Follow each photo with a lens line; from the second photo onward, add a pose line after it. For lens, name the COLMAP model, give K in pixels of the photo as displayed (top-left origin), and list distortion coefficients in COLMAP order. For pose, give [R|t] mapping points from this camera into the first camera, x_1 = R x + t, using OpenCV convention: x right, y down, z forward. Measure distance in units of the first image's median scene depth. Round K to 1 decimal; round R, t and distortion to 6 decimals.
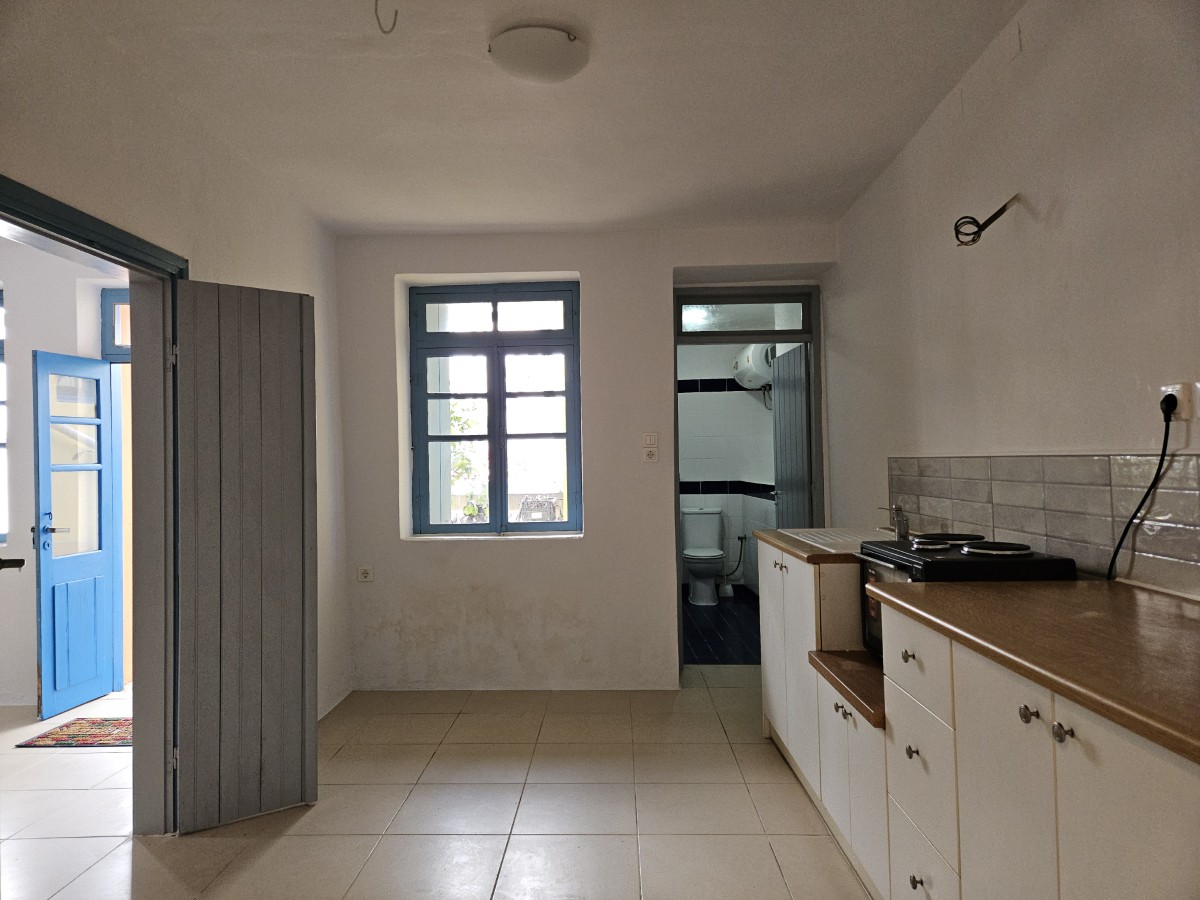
lens RADIAL K [[818.2, 0, 588.1], [0, 818.2, 442.7], [0, 0, 1]] dist [0.055338, -0.005008]
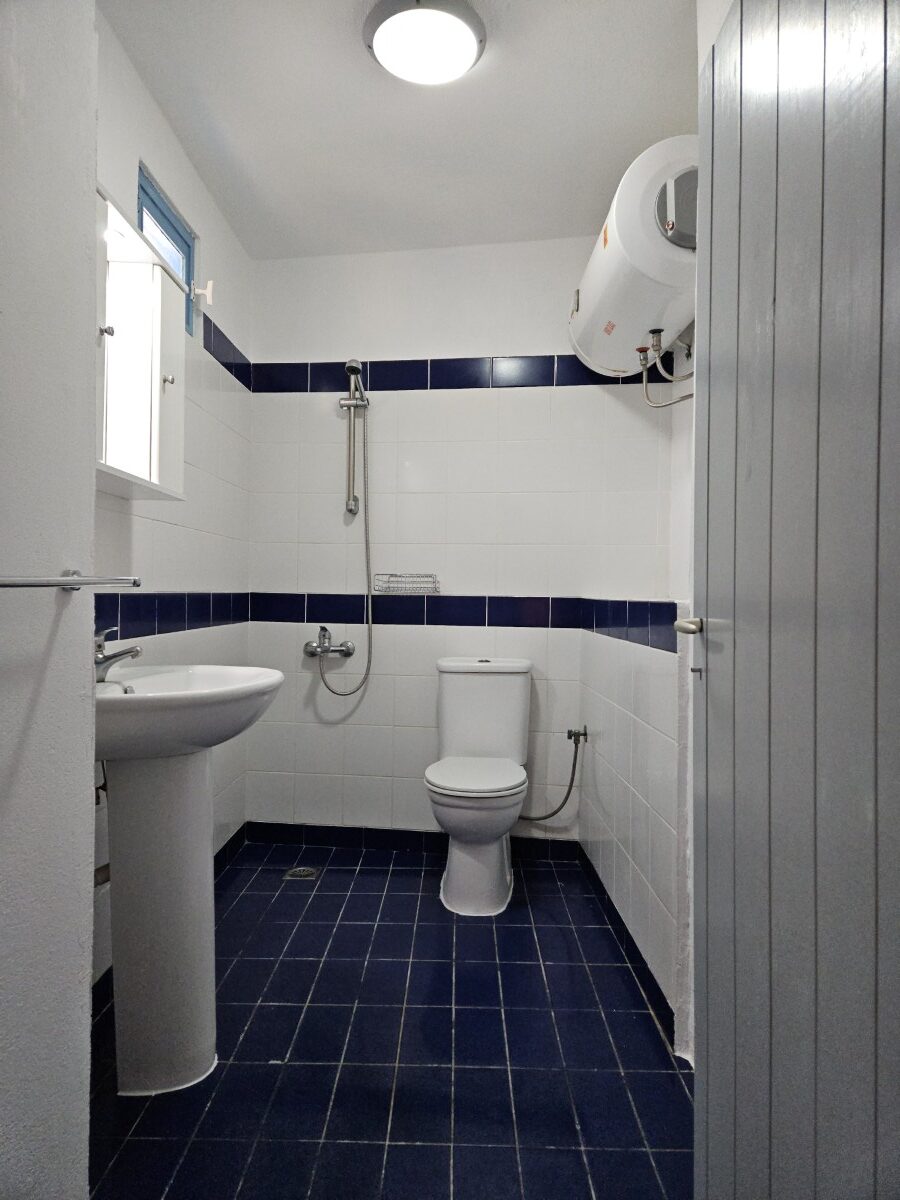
lens RADIAL K [[818.2, 0, 450.6], [0, 818.2, 597.7], [0, 0, 1]] dist [0.055338, -0.005008]
pose [[0.999223, 0.032568, 0.022181, 0.111392], [-0.033293, 0.998896, 0.033141, 0.035355], [-0.021077, -0.033854, 0.999205, 0.586399]]
